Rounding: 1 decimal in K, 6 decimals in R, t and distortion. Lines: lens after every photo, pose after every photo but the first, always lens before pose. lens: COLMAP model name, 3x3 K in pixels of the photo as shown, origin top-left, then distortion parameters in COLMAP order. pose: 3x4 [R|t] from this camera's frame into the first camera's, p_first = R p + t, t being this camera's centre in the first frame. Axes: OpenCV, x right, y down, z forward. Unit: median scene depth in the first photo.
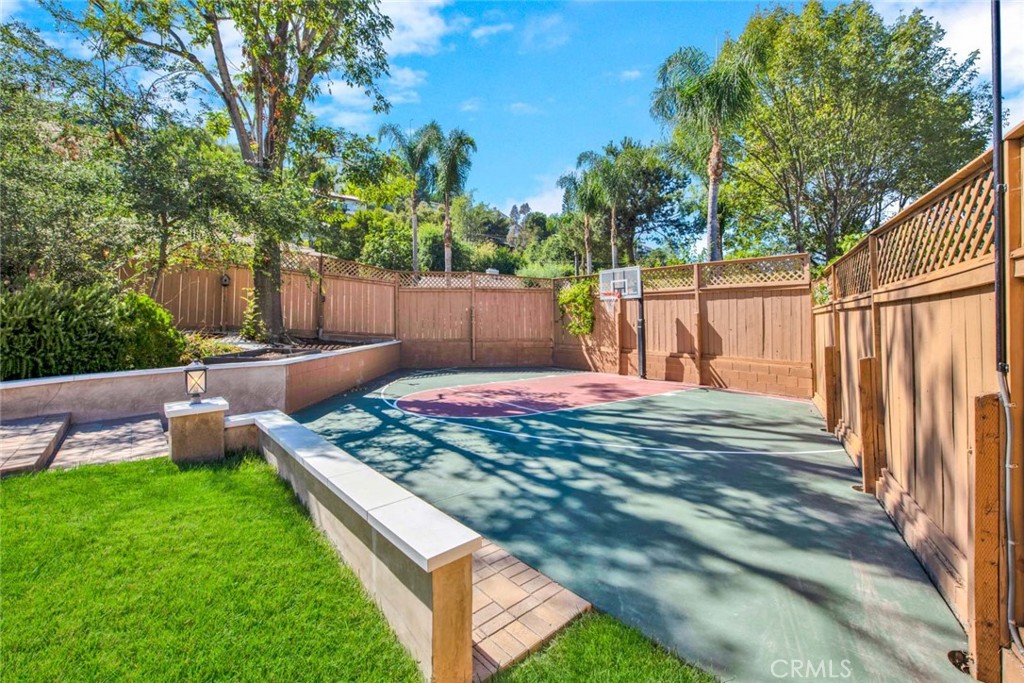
lens RADIAL K [[425.9, 0, 508.2], [0, 425.9, 318.5], [0, 0, 1]] dist [0.001846, 0.000049]
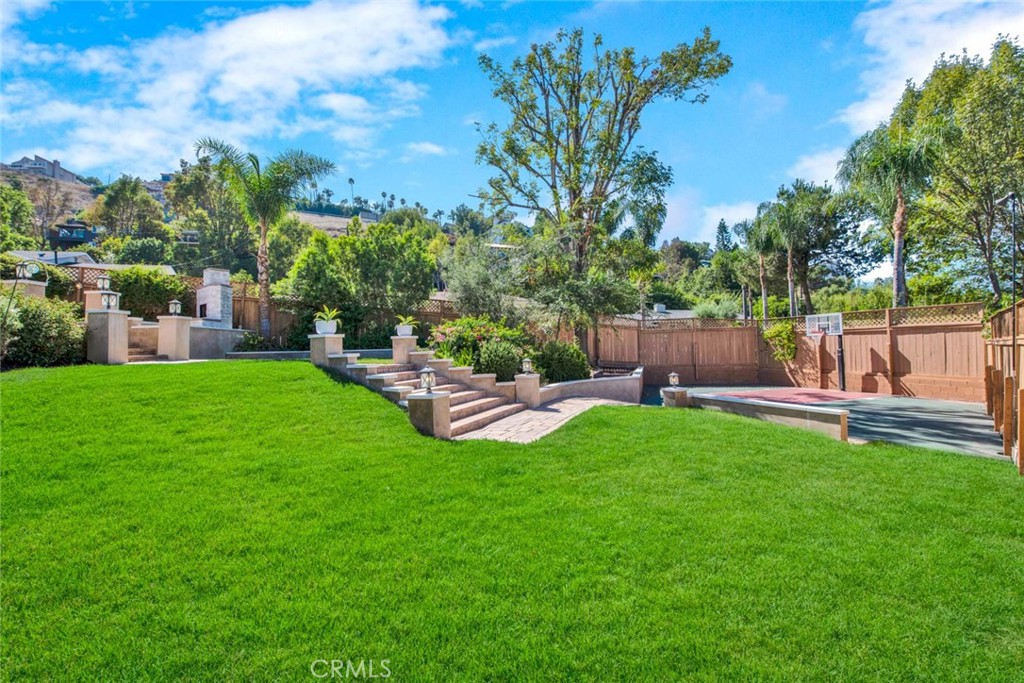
lens RADIAL K [[421.3, 0, 519.5], [0, 421.3, 352.0], [0, 0, 1]] dist [-0.001792, -0.000701]
pose [[0.962870, -0.016886, -0.269436, -0.310943], [0.020235, 0.999749, 0.009655, -0.021470], [0.269205, -0.014749, 0.962970, -0.580870]]
